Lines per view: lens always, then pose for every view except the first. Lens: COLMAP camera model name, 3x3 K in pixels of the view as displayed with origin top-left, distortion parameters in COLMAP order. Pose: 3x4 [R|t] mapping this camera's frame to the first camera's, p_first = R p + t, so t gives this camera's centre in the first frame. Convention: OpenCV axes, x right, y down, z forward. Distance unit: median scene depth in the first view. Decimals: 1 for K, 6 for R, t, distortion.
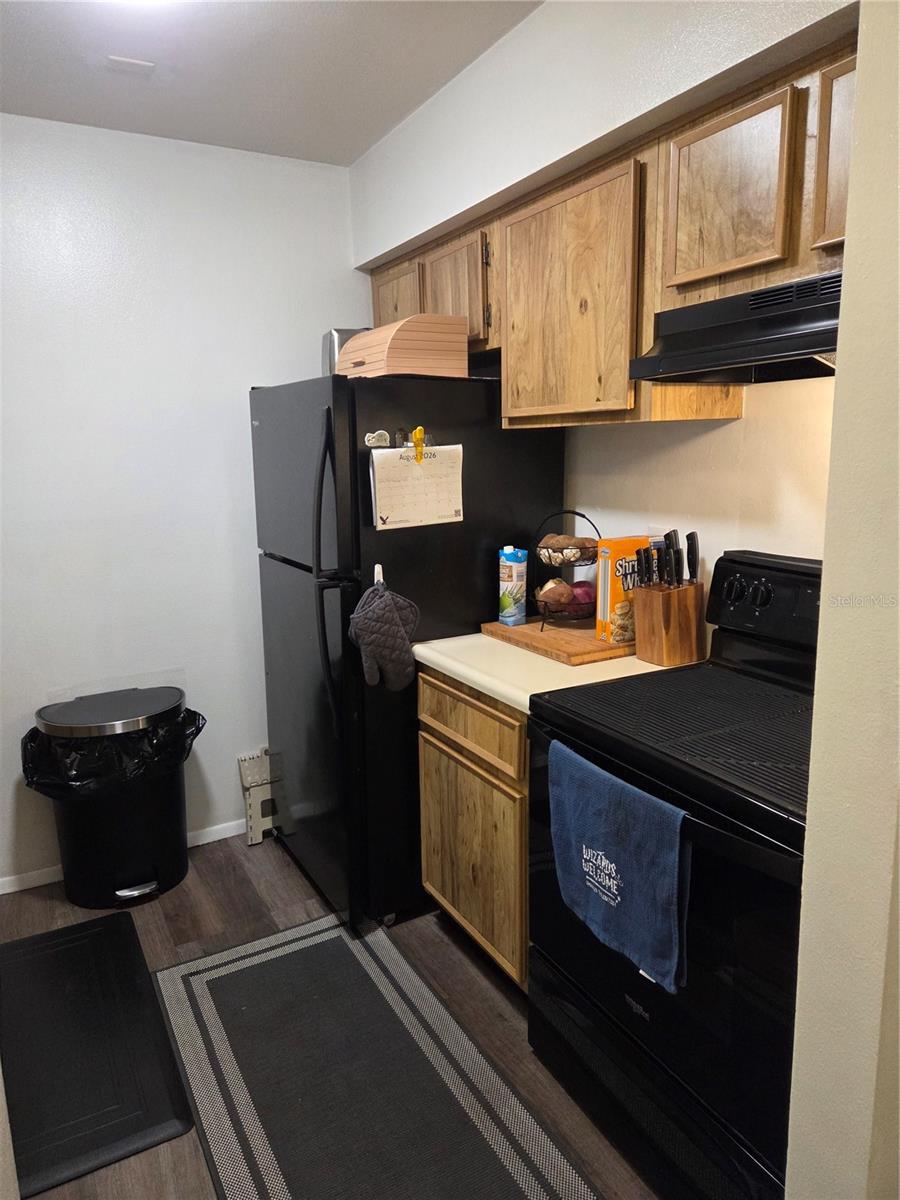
lens RADIAL K [[806.4, 0, 447.6], [0, 806.4, 595.1], [0, 0, 1]] dist [0.072507, -0.053192]
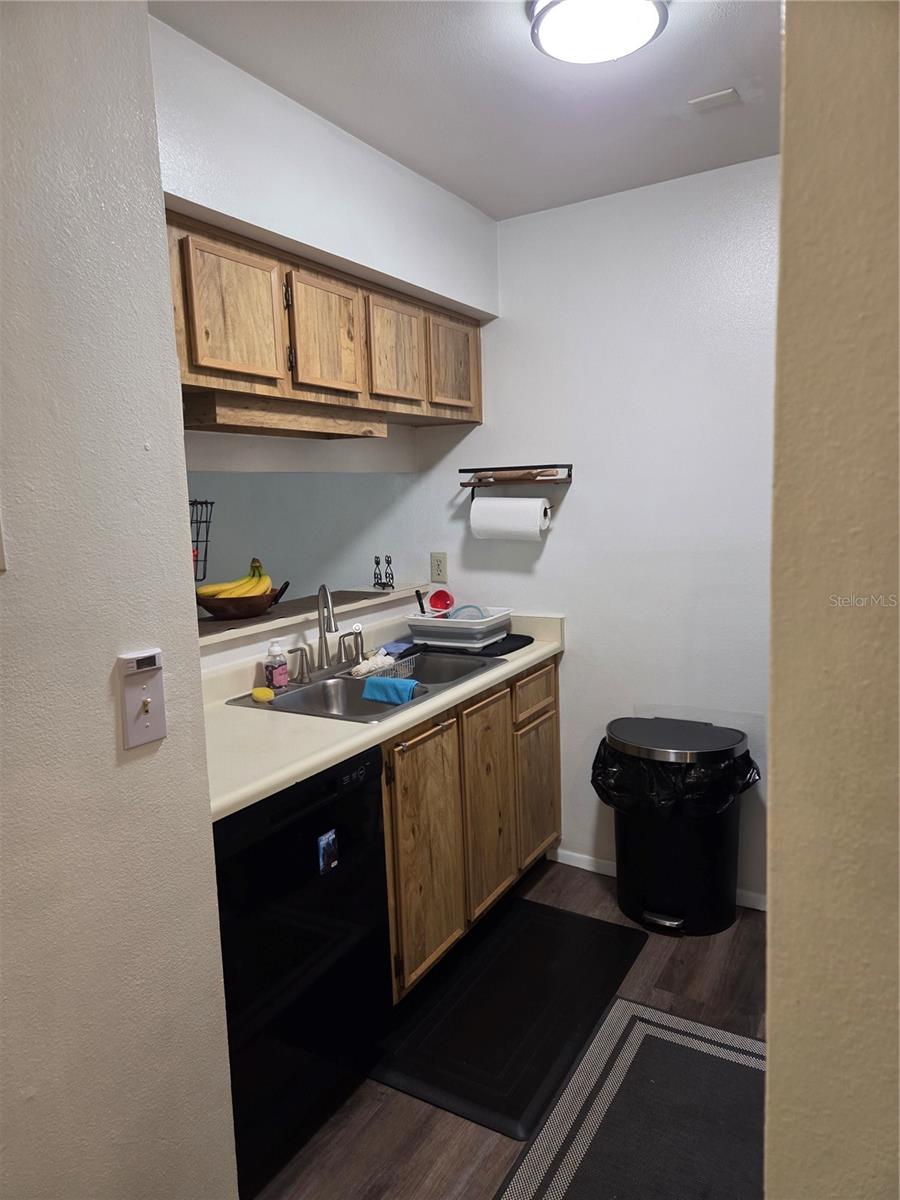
lens RADIAL K [[806.4, 0, 443.5], [0, 806.4, 601.8], [0, 0, 1]] dist [0.072507, -0.053192]
pose [[0.486127, 0.107482, -0.867253, 0.329731], [-0.118414, 0.991356, 0.056487, -0.054560], [0.865828, 0.075235, 0.494652, 0.239418]]
